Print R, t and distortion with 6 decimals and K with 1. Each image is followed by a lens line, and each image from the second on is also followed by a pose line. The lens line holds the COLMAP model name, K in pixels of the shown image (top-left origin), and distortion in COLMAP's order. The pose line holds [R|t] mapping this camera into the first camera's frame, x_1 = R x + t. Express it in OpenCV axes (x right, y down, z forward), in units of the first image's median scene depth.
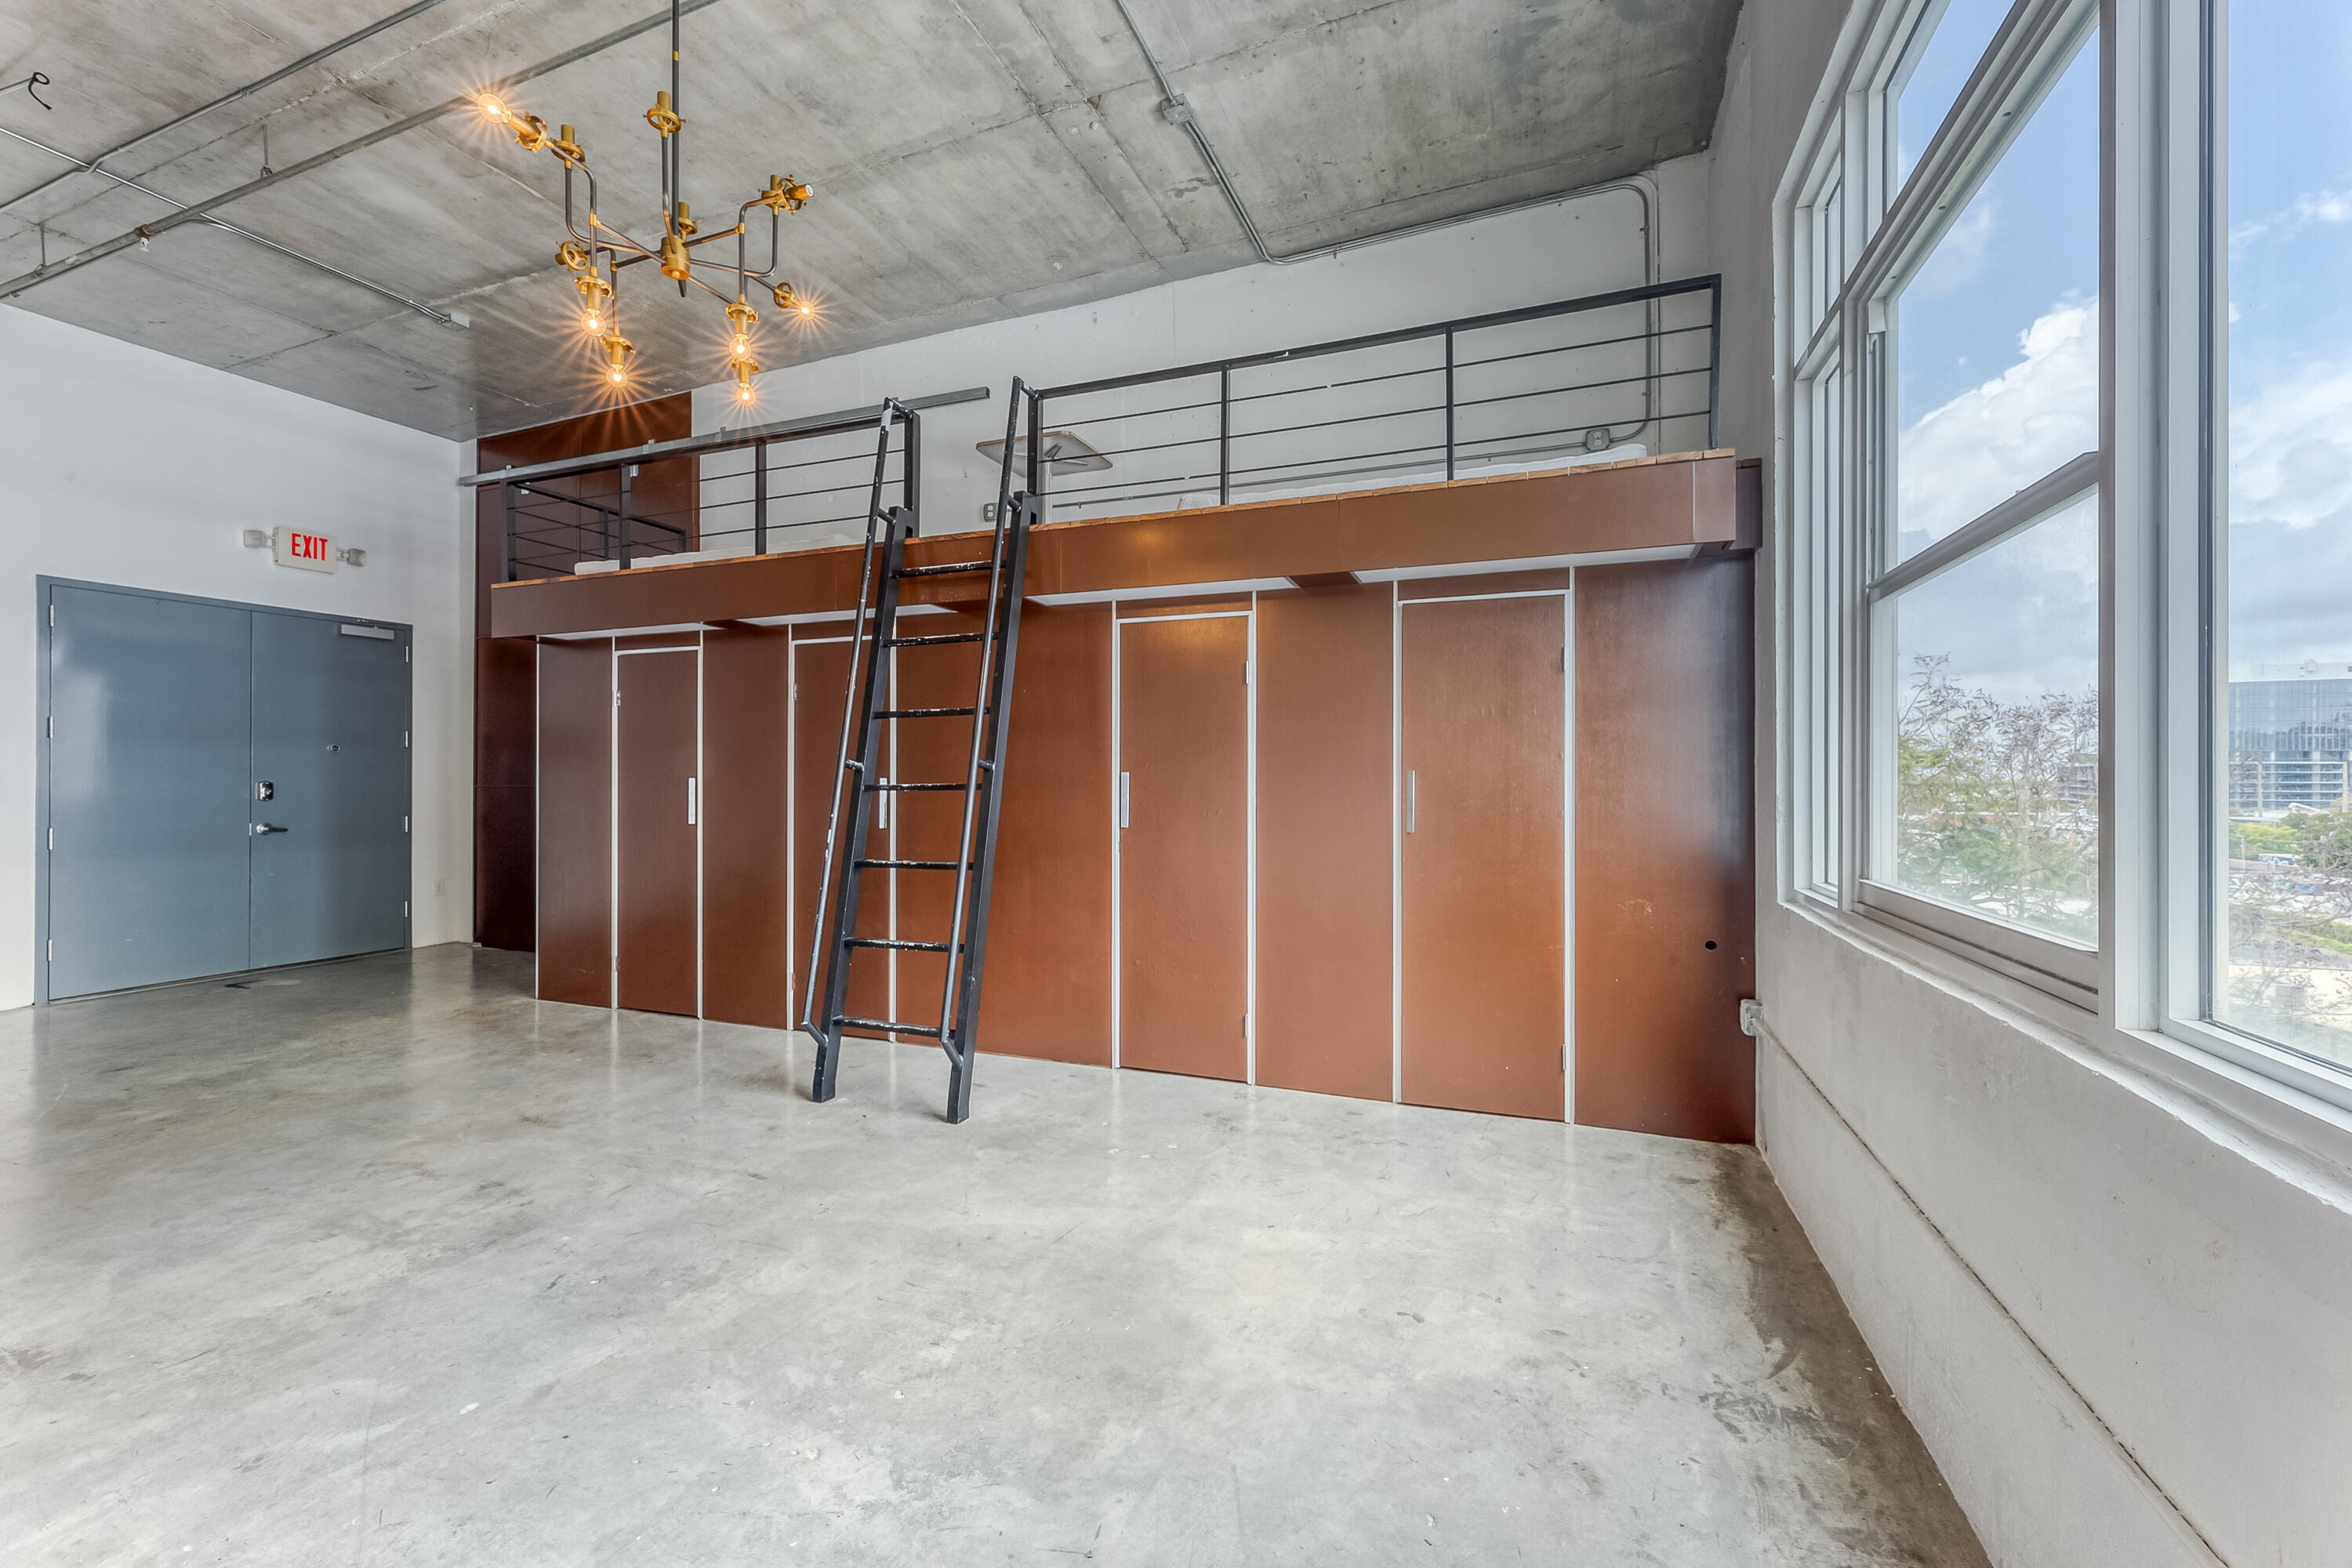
lens RADIAL K [[948.4, 0, 1177.4], [0, 948.4, 774.3], [0, 0, 1]] dist [0.002186, 0.000187]
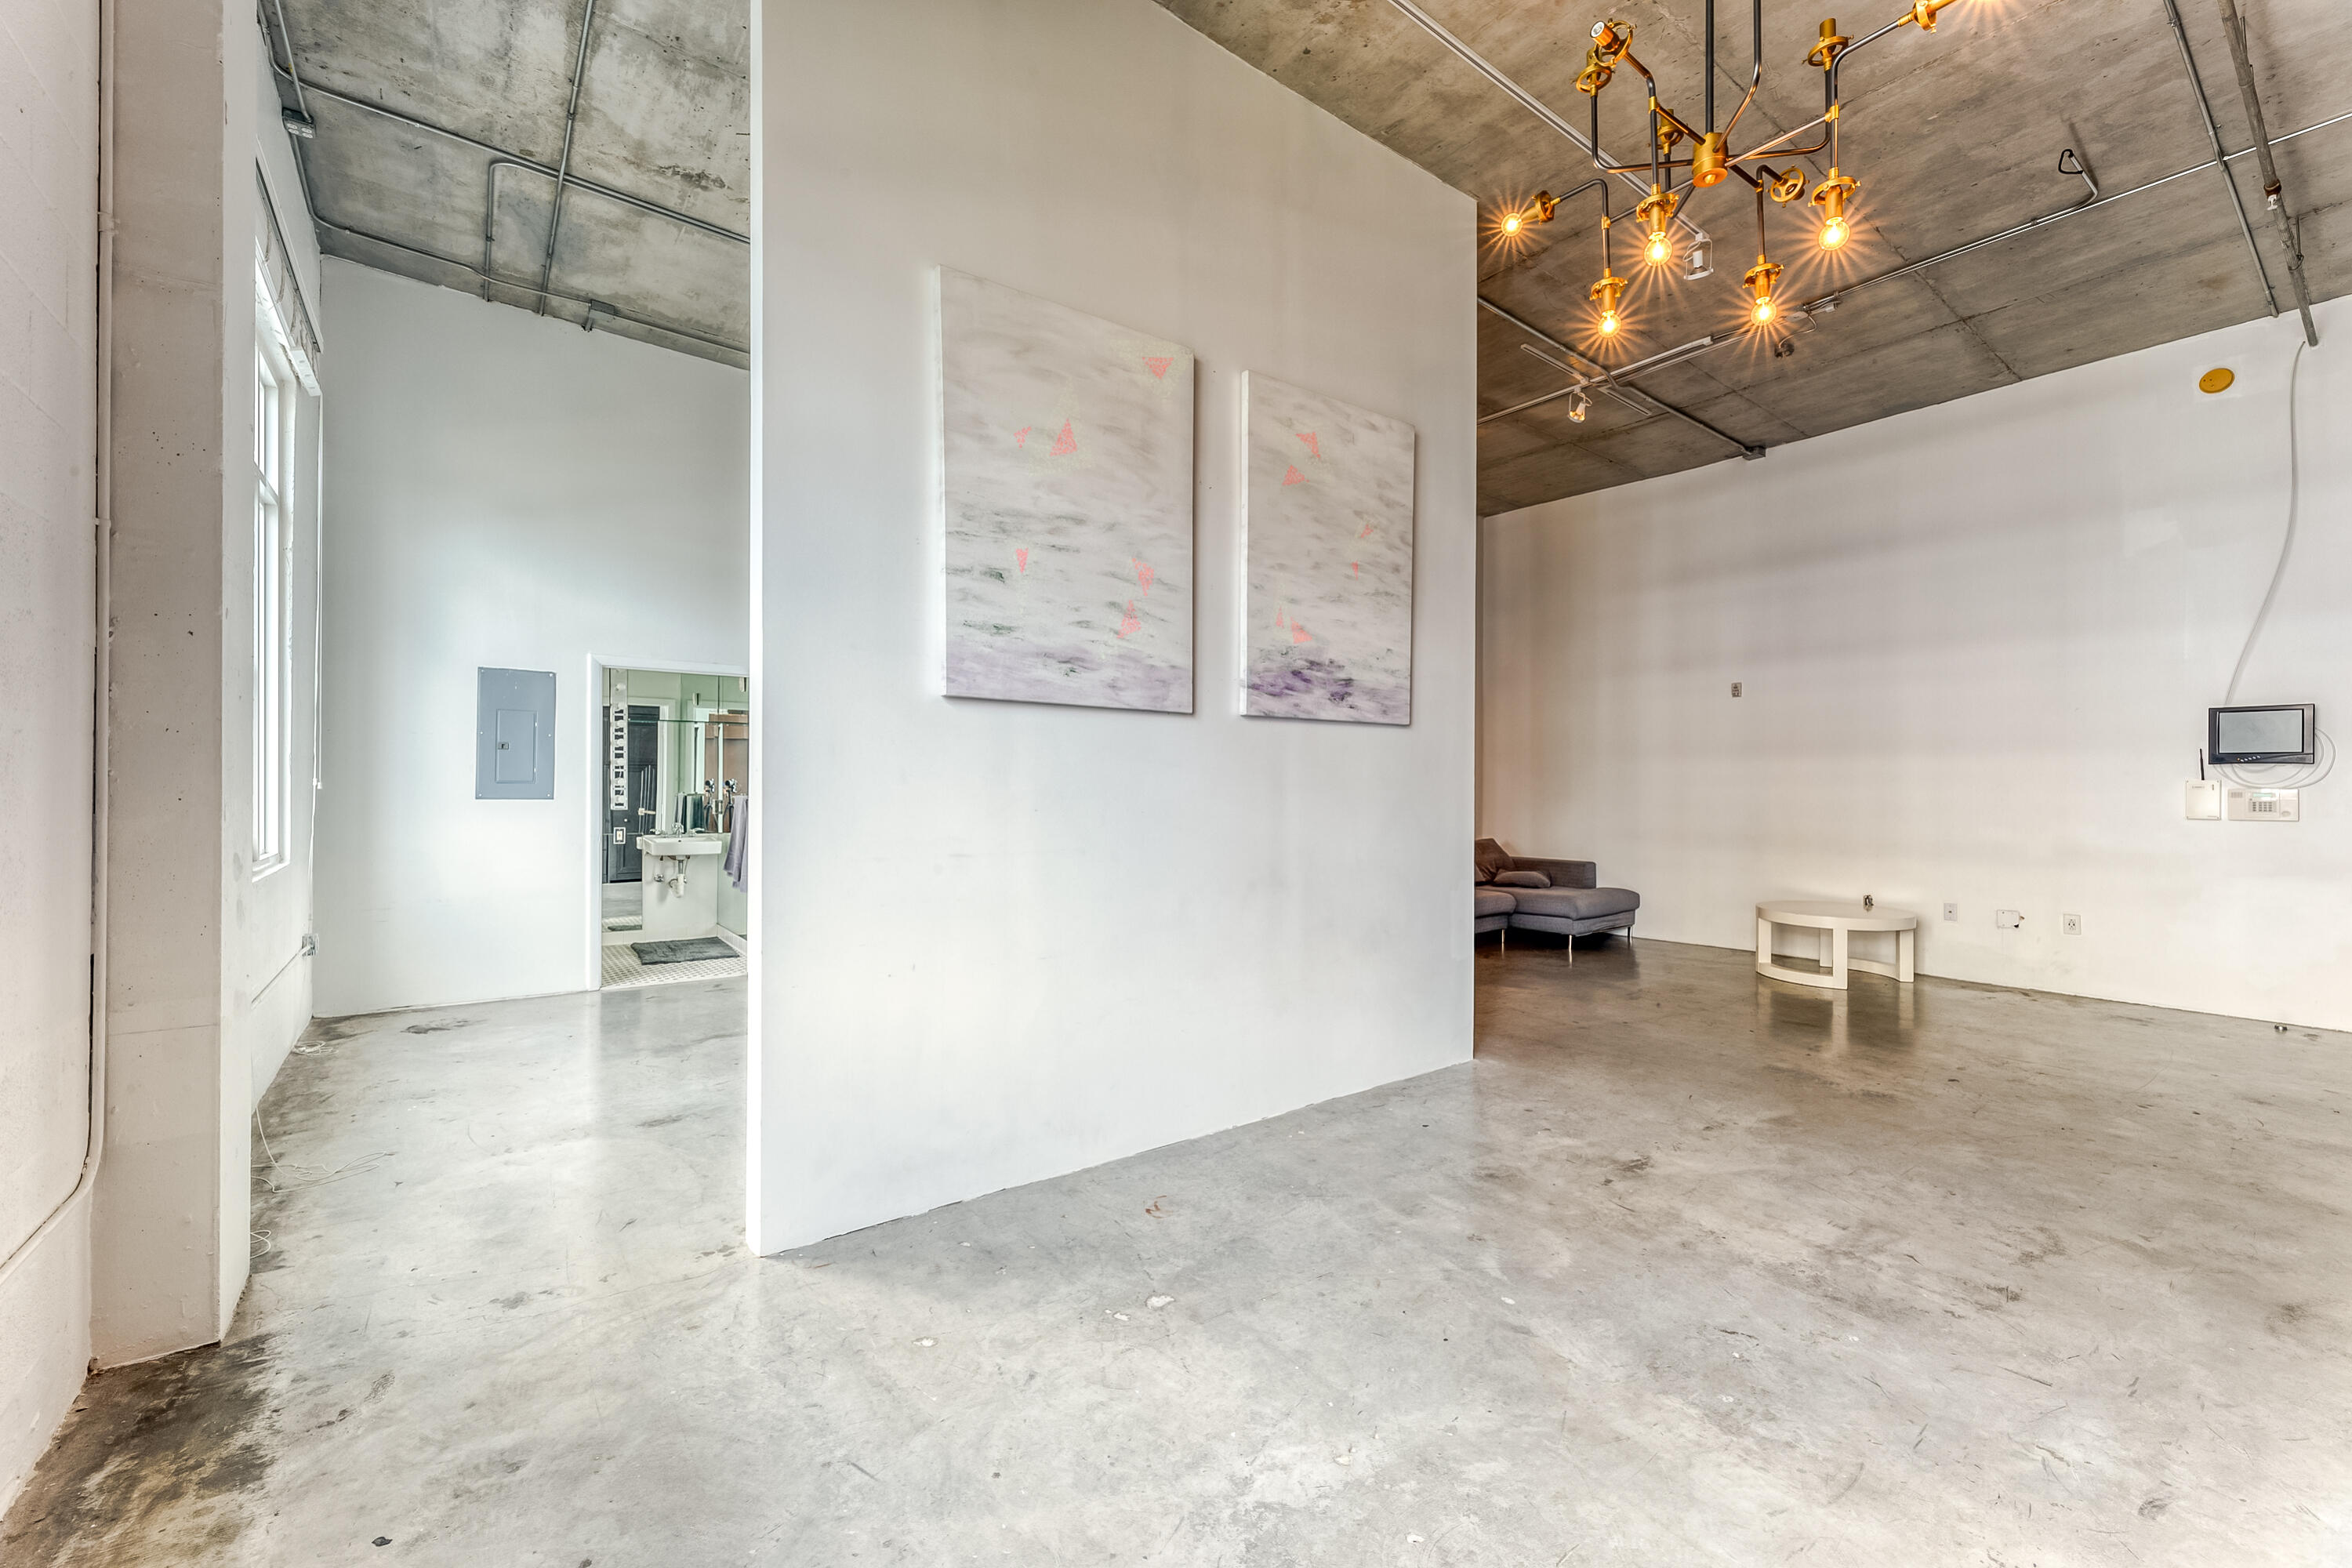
lens RADIAL K [[954.7, 0, 1176.0], [0, 954.7, 784.0], [0, 0, 1]] dist [-0.000050, 0.000324]
pose [[-0.528788, -0.002862, -0.848749, 0.284944], [-0.000501, 0.999995, -0.003060, 0.003059], [0.848754, -0.001193, -0.528787, 0.696785]]
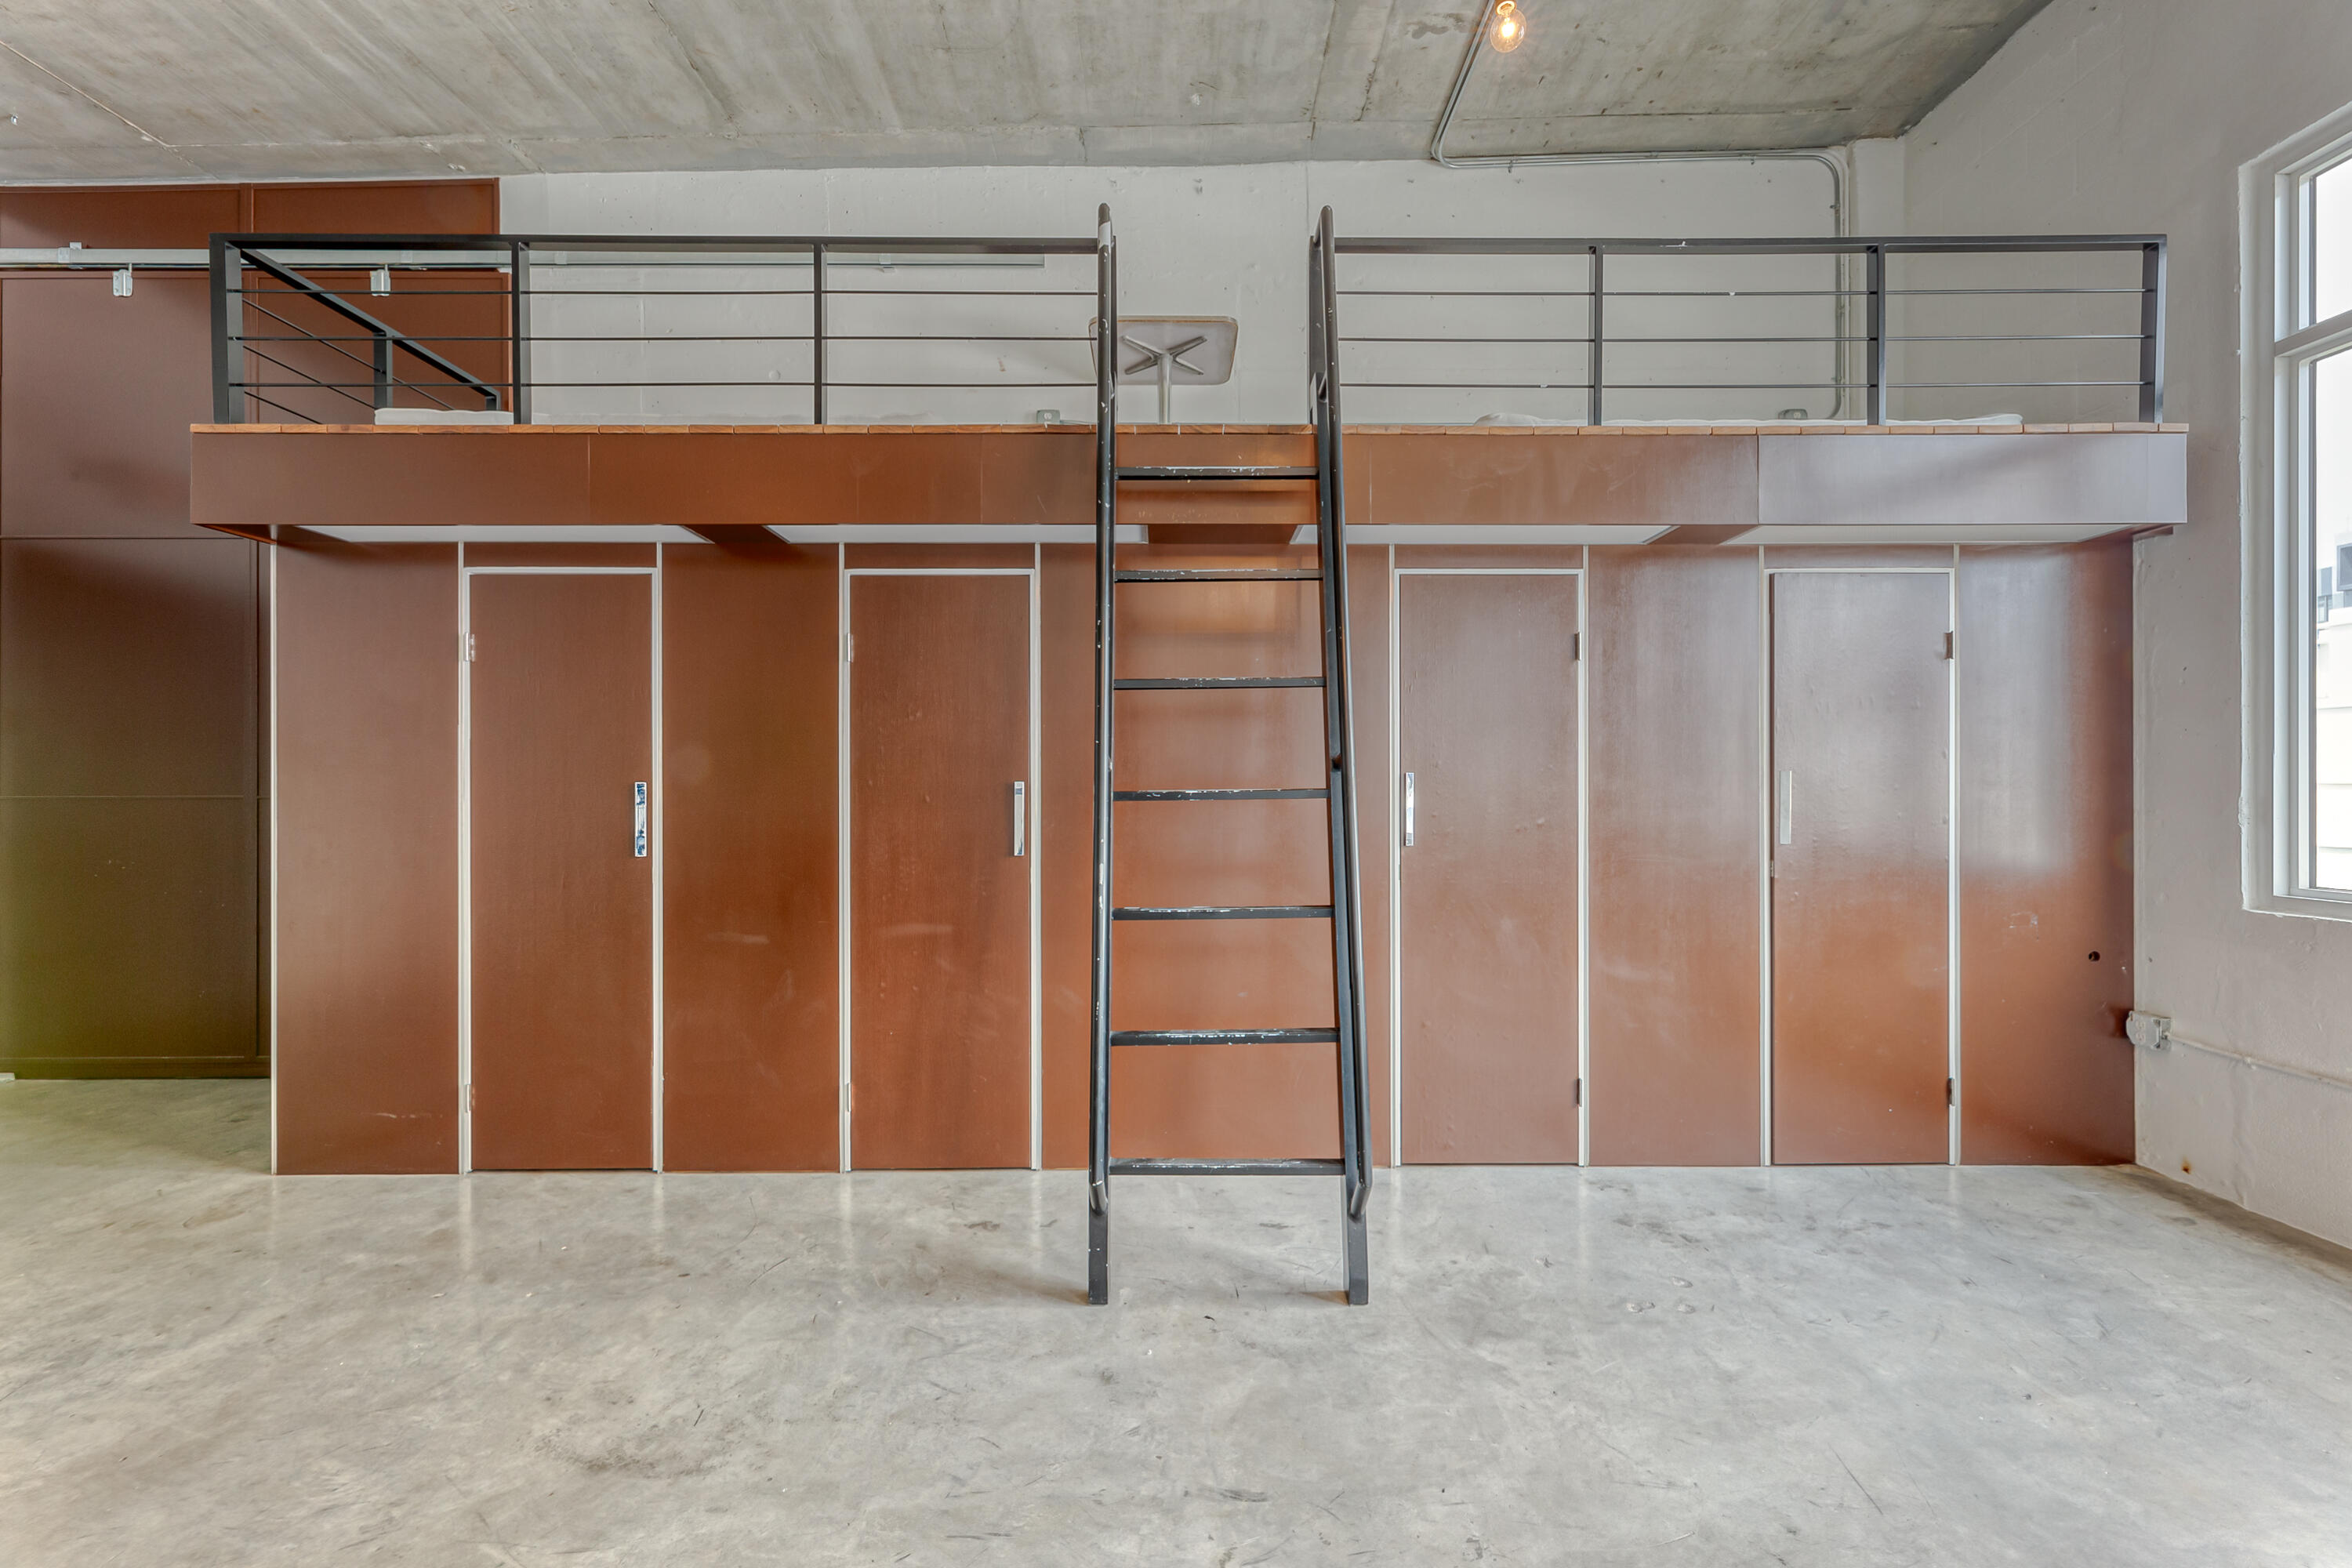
lens RADIAL K [[947.9, 0, 1176.0], [0, 947.9, 784.0], [0, 0, 1]] dist [0.000385, 0.000531]
pose [[0.930587, -0.002381, 0.366062, -0.585627], [0.000471, 0.999986, 0.005307, 0.002902], [-0.366070, -0.004766, 0.930575, 0.428551]]
